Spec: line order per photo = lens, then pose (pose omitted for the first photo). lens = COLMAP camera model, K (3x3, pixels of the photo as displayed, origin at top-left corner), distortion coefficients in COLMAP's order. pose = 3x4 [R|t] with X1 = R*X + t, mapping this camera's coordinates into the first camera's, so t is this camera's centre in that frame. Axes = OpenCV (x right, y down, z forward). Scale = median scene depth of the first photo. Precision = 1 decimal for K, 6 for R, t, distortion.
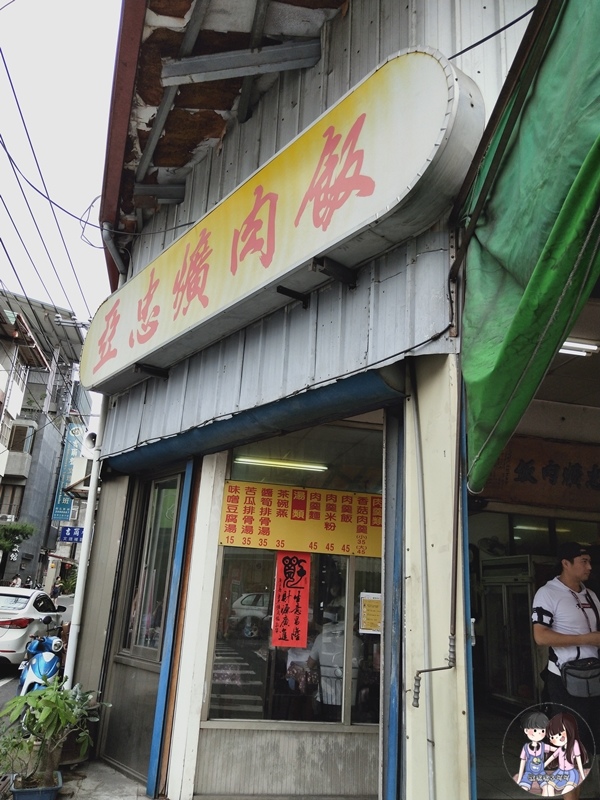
lens RADIAL K [[623.1, 0, 301.1], [0, 623.1, 400.6], [0, 0, 1]] dist [0.038574, -0.013120]
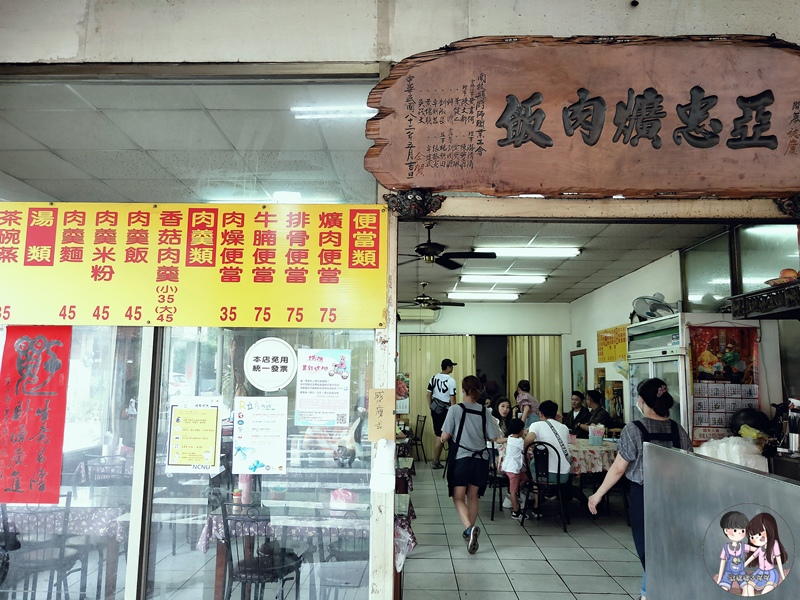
lens RADIAL K [[623.1, 0, 396.9], [0, 623.1, 298.9], [0, 0, 1]] dist [0.038574, -0.013120]
pose [[0.971337, -0.074739, -0.225650, 0.382989], [0.111813, 0.981365, 0.156268, 0.166856], [0.209766, -0.177020, 0.961594, 0.551615]]
